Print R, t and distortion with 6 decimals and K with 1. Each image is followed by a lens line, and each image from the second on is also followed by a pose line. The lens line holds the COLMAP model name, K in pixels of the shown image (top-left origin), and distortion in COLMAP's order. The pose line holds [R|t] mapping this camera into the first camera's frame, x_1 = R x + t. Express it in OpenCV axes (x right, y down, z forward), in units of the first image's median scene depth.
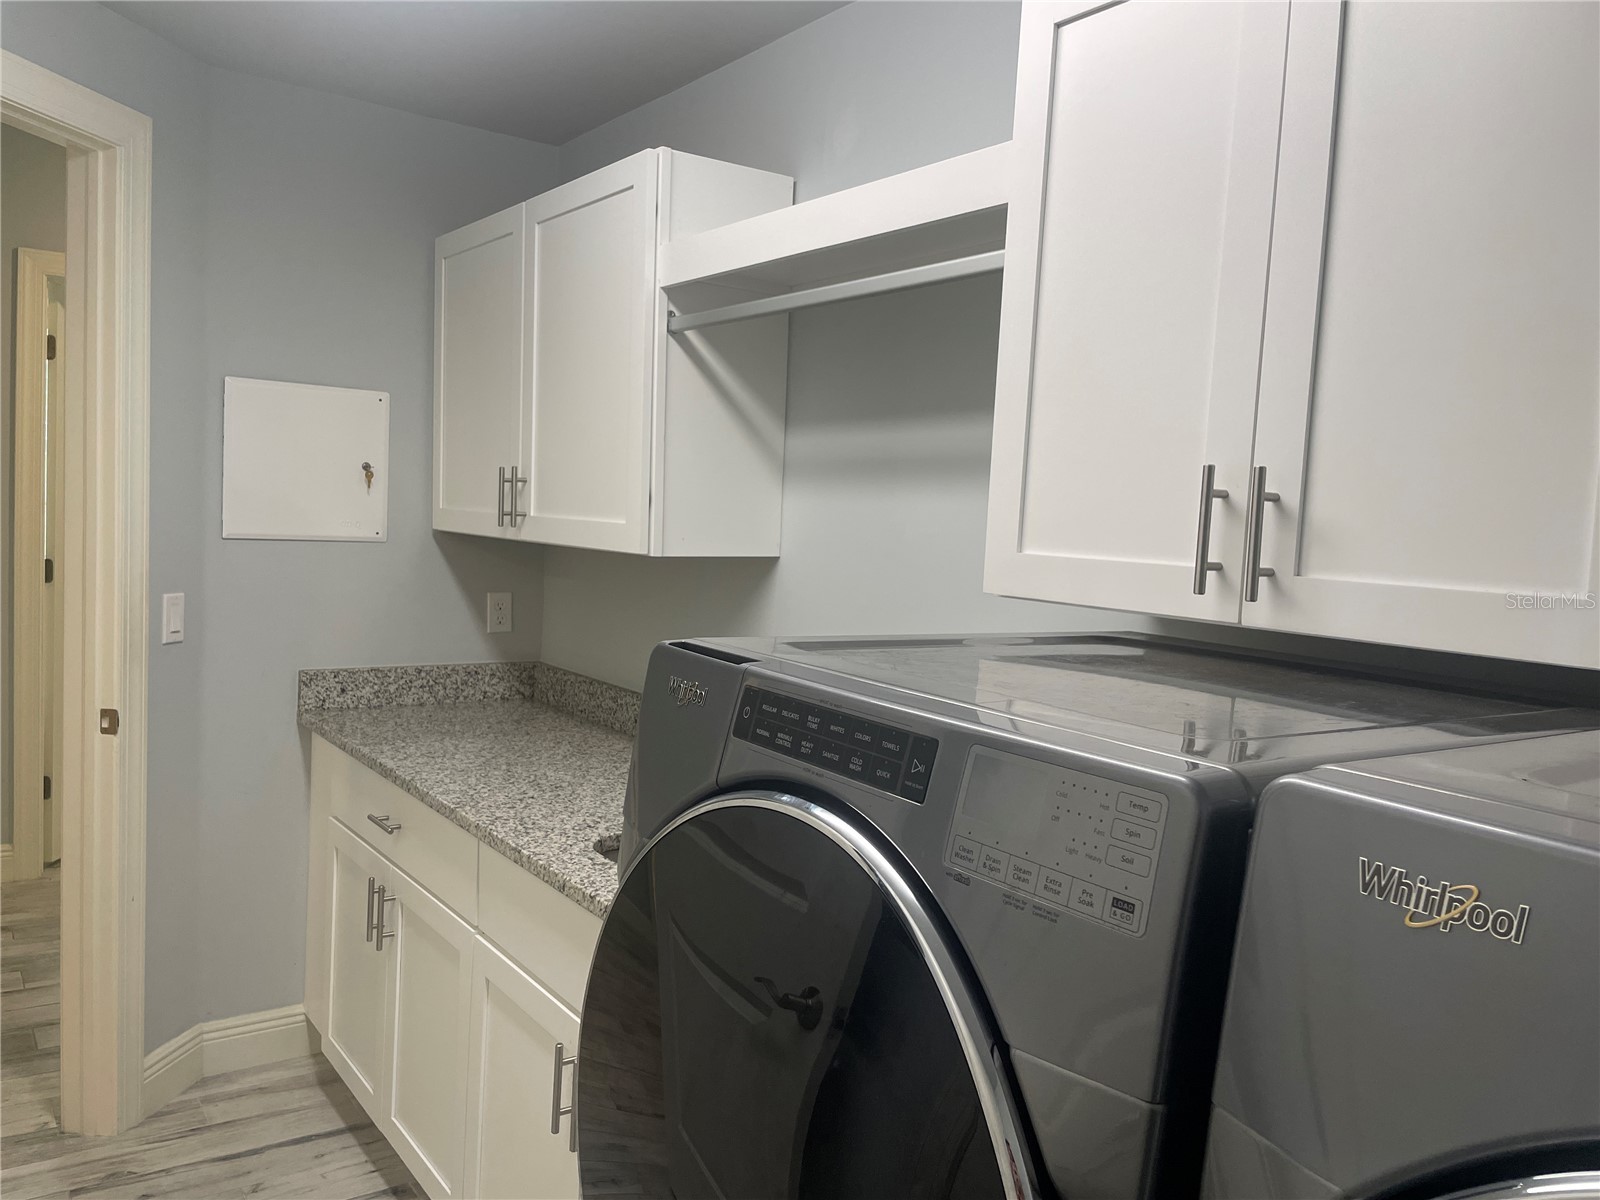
lens RADIAL K [[1208.2, 0, 800.0], [0, 1208.2, 600.0], [0, 0, 1]] dist [0.113325, -0.155240]
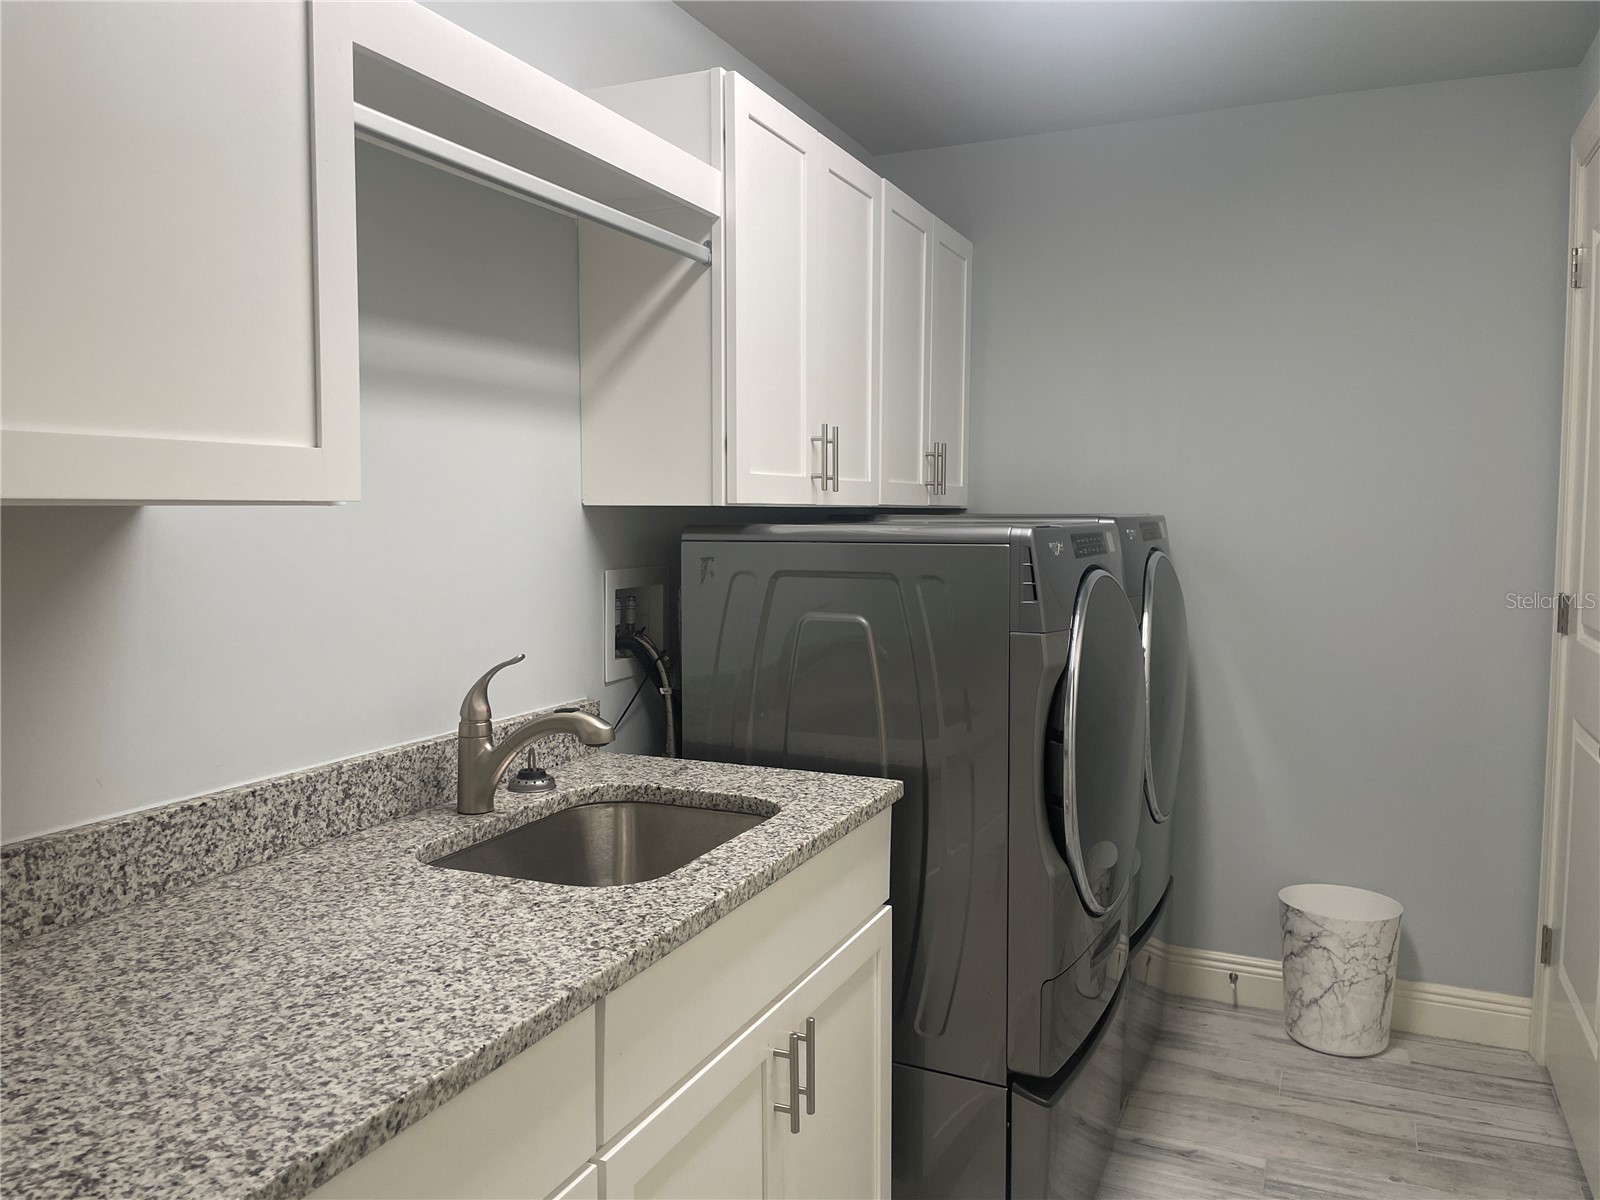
lens RADIAL K [[1208.2, 0, 800.0], [0, 1208.2, 600.0], [0, 0, 1]] dist [0.113325, -0.155240]
pose [[-0.499906, -0.118649, 0.857914, -0.869276], [0.034965, 0.986999, 0.156876, -0.086586], [-0.865373, 0.108420, -0.489259, 1.308659]]
